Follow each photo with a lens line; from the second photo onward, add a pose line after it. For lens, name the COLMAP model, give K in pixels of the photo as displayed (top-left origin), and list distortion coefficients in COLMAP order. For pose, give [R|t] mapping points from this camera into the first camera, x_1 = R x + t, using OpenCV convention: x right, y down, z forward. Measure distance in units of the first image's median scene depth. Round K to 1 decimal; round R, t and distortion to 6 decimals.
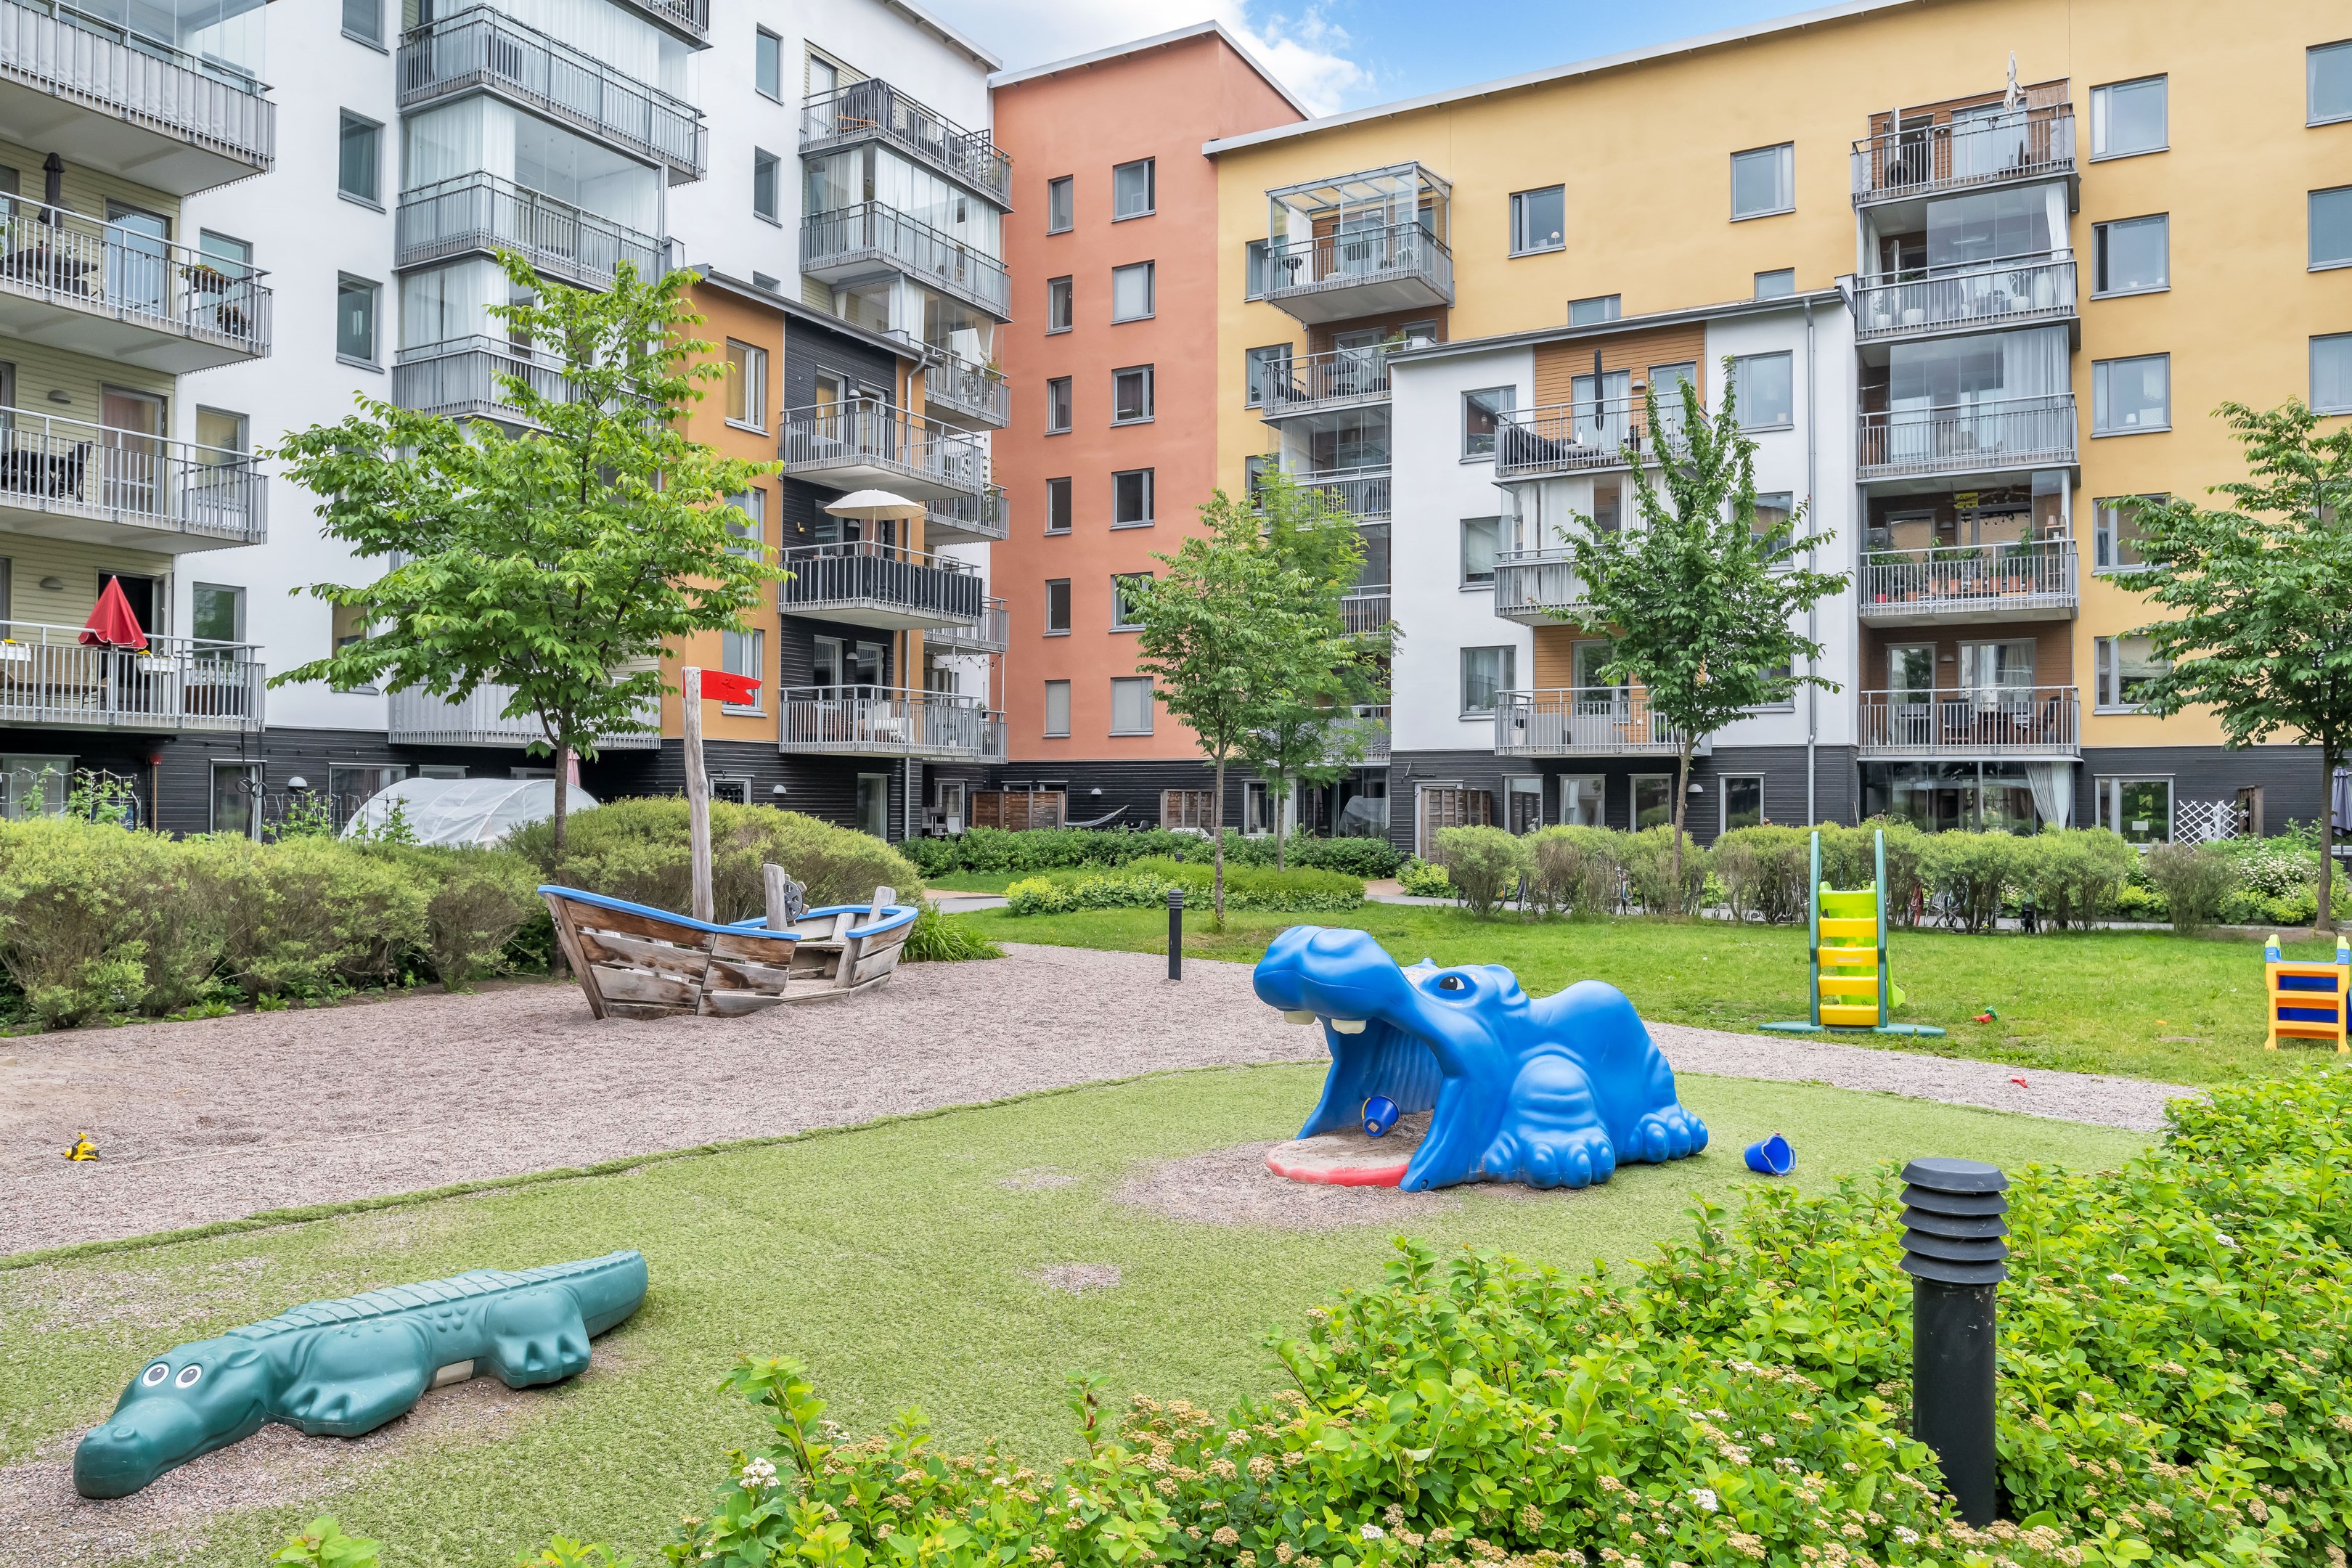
lens RADIAL K [[1663.4, 0, 1183.2], [0, 1663.4, 784.4], [0, 0, 1]] dist [0.001436, 0.004575]
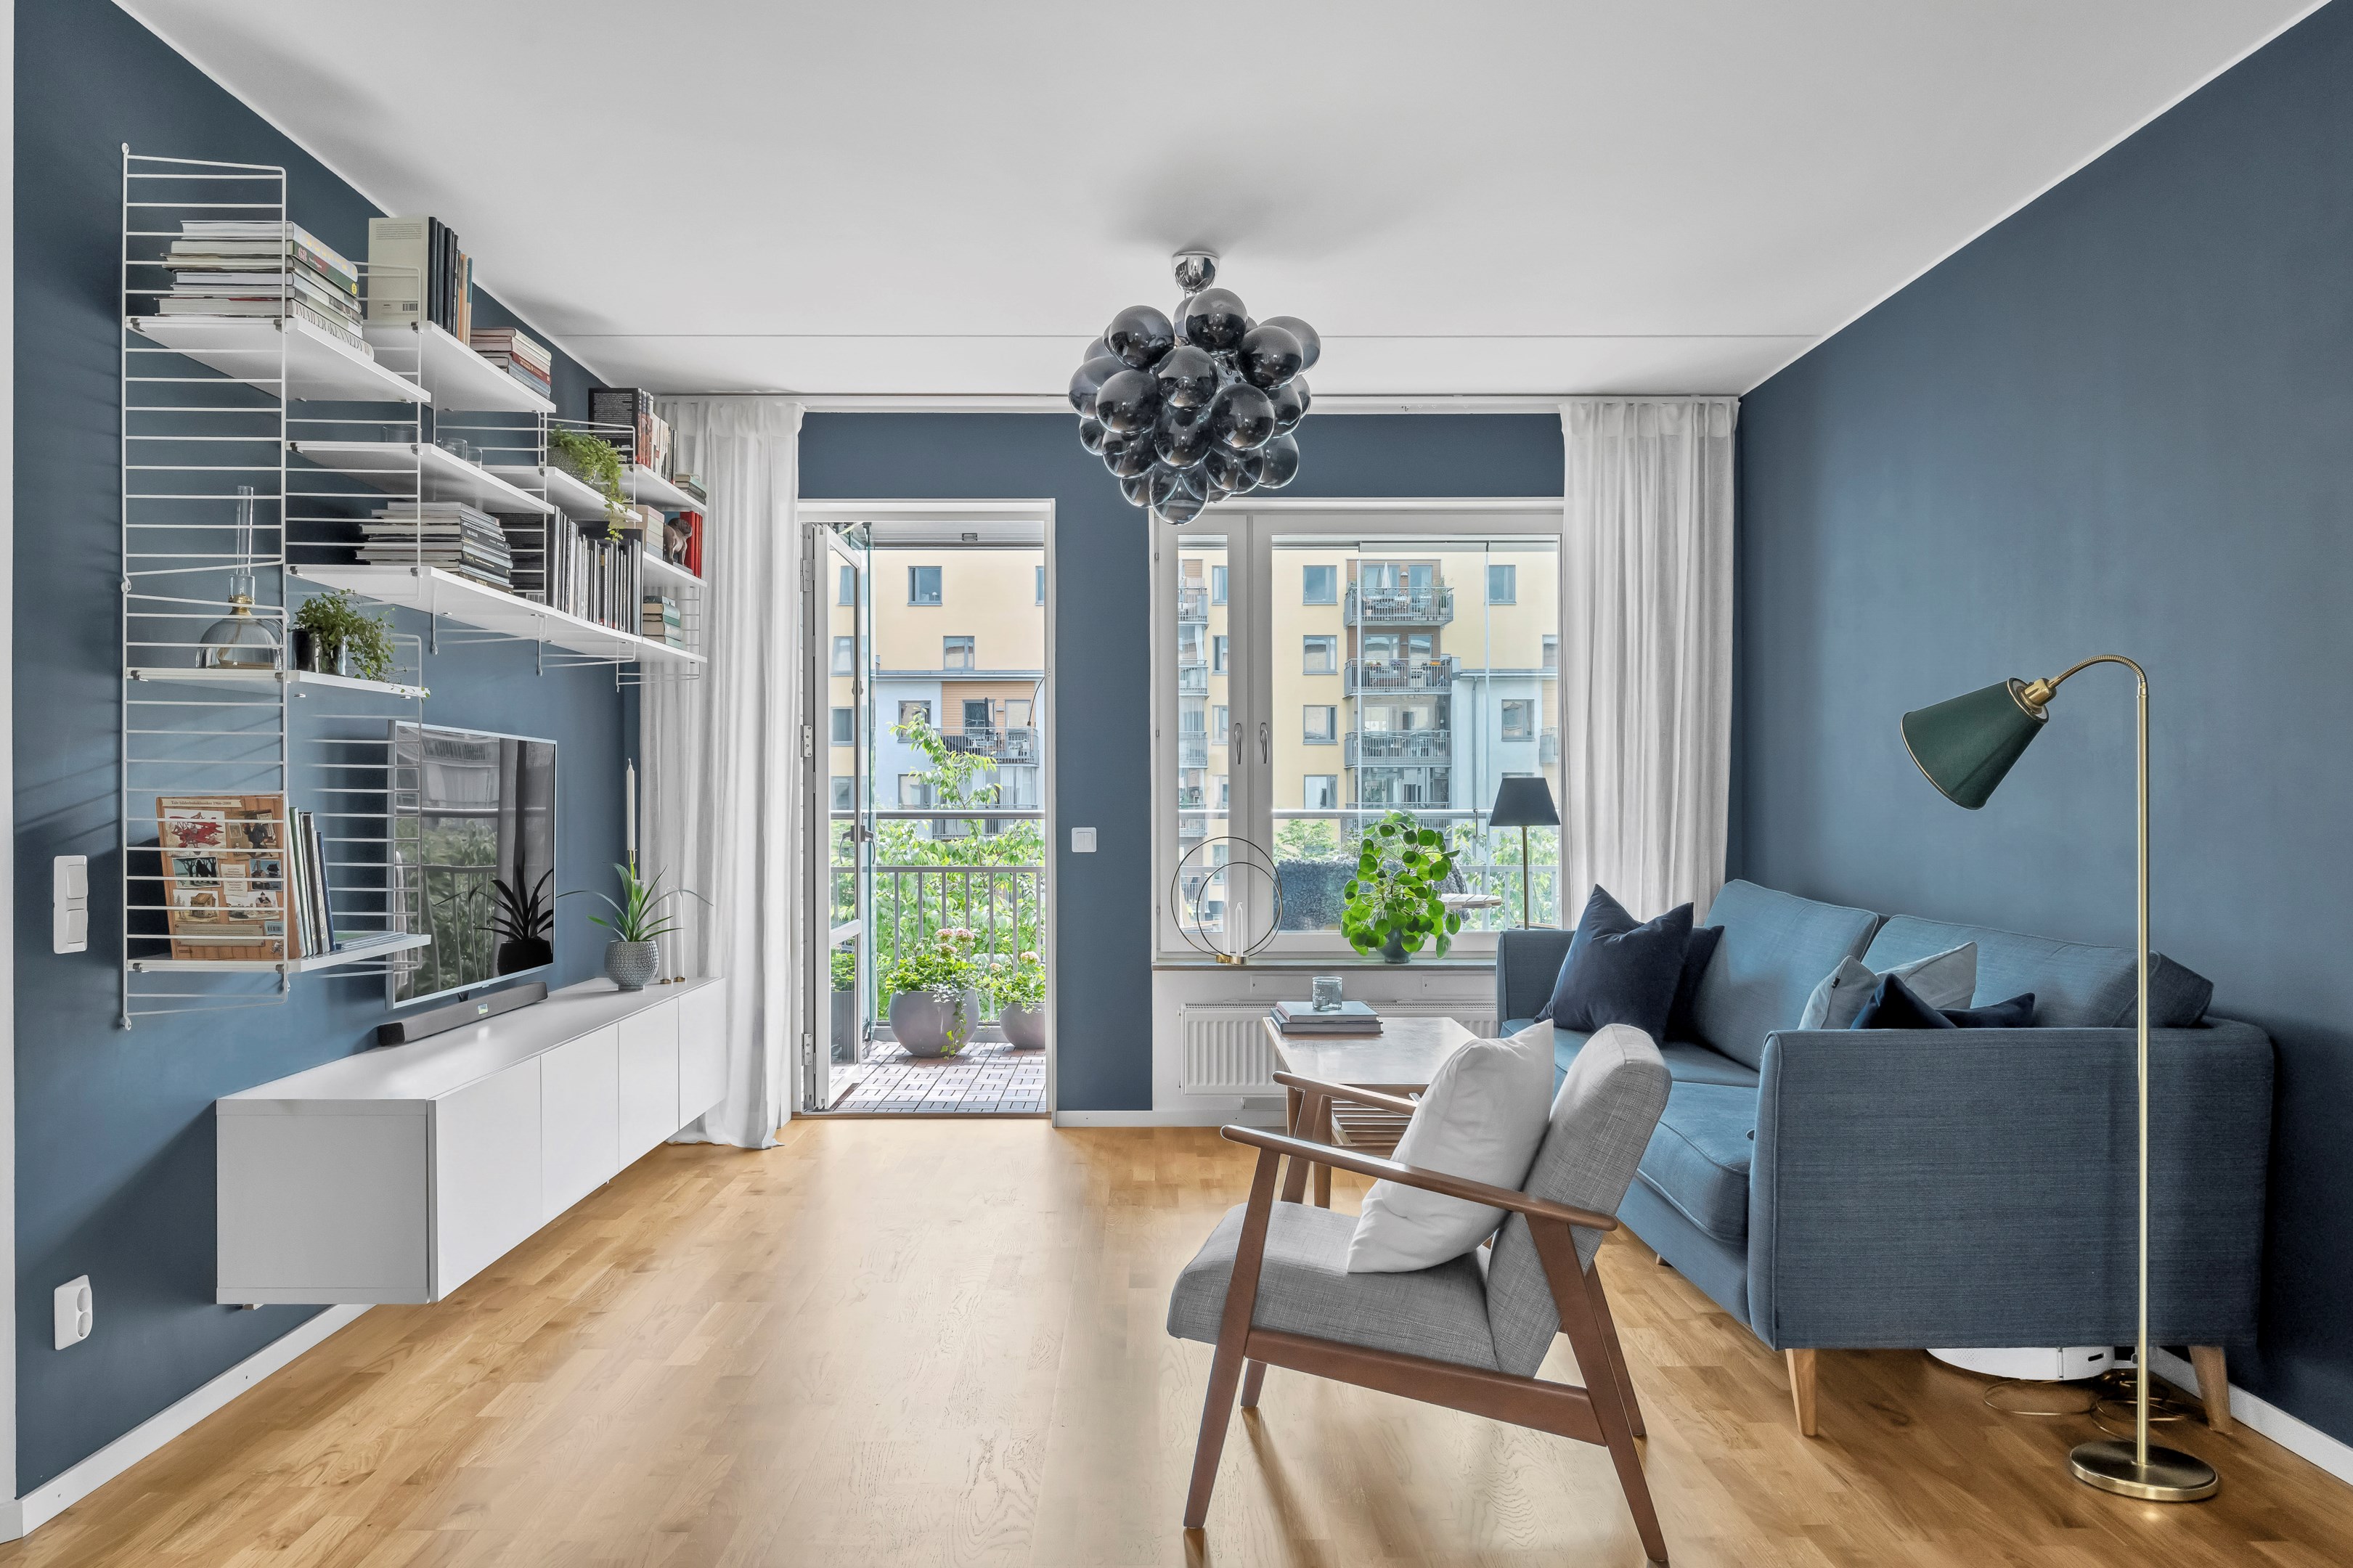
lens RADIAL K [[1835.5, 0, 1171.1], [0, 1835.5, 780.8], [0, 0, 1]] dist [-0.014162, -0.006692]
pose [[0.861275, -0.002566, 0.508132, -0.596508], [-0.004461, 0.999911, 0.012609, -0.189437], [-0.508119, -0.013127, 0.861187, -0.843342]]
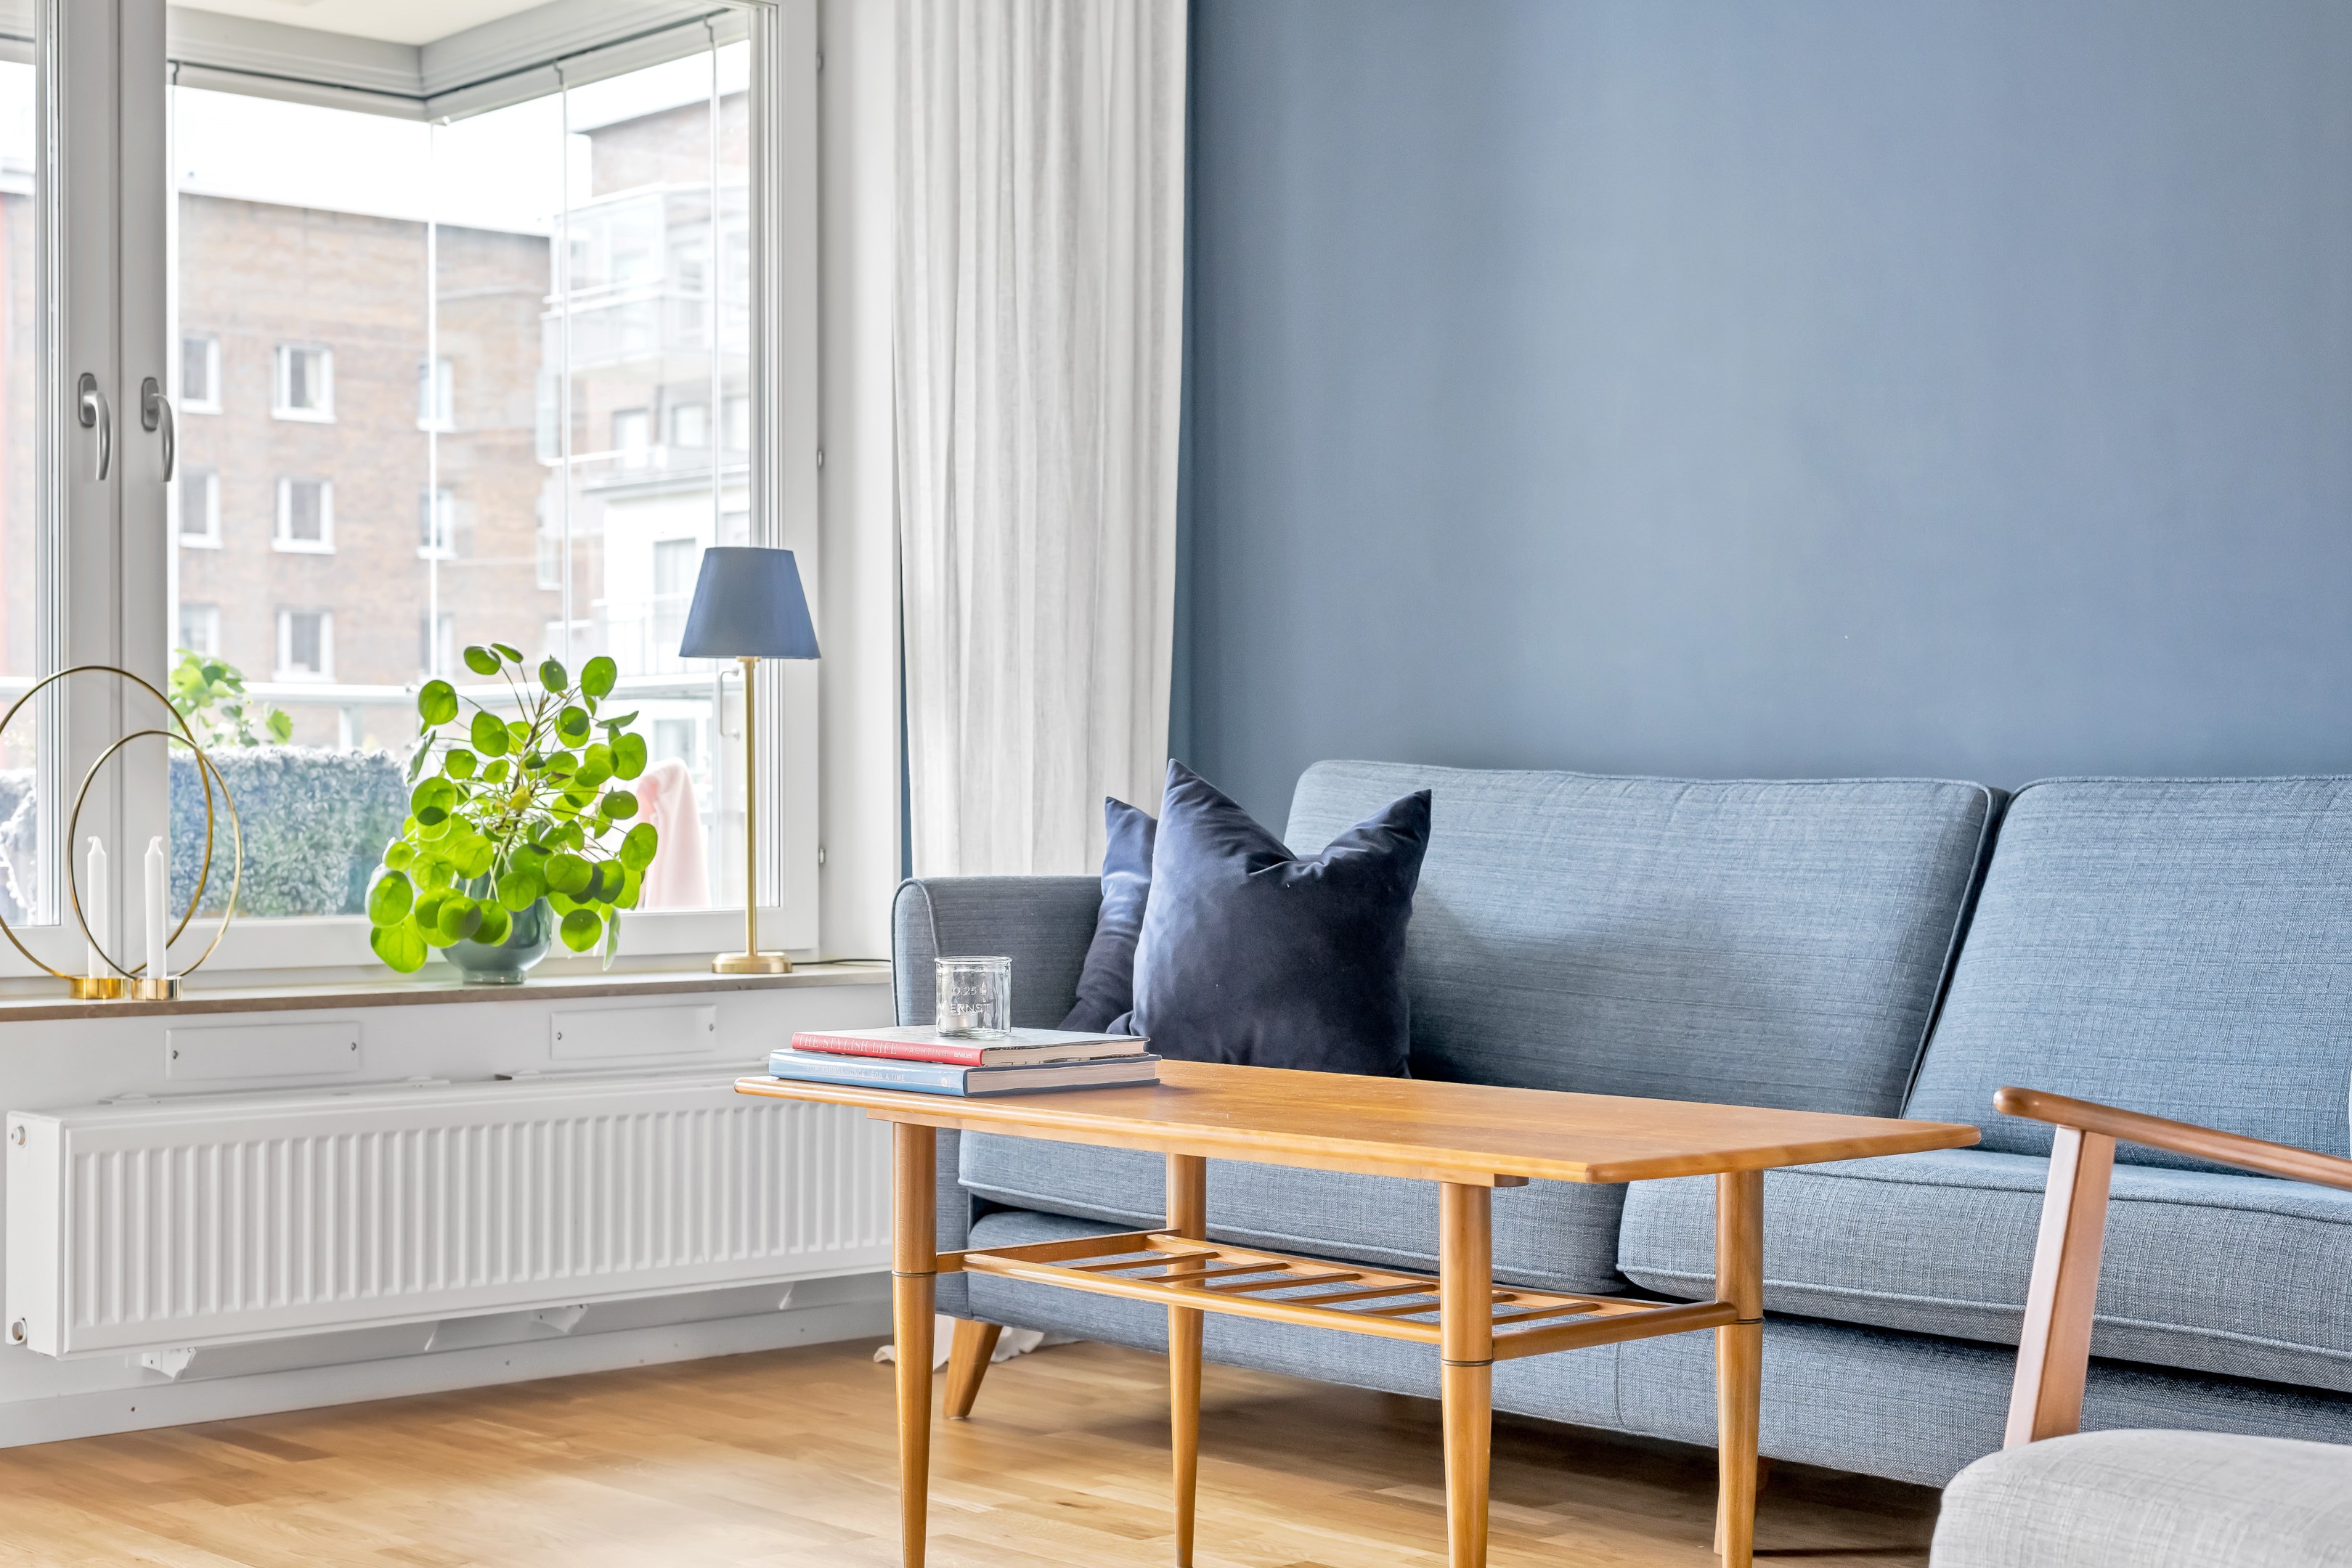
lens RADIAL K [[3591.1, 0, 1175.3], [0, 3591.1, 783.9], [0, 0, 1]] dist [-0.010565, 0.000000]
pose [[0.324214, -0.004812, 0.945972, -0.608085], [-0.015625, 0.999823, 0.010441, -0.182675], [-0.945855, -0.018166, 0.324081, -0.795562]]
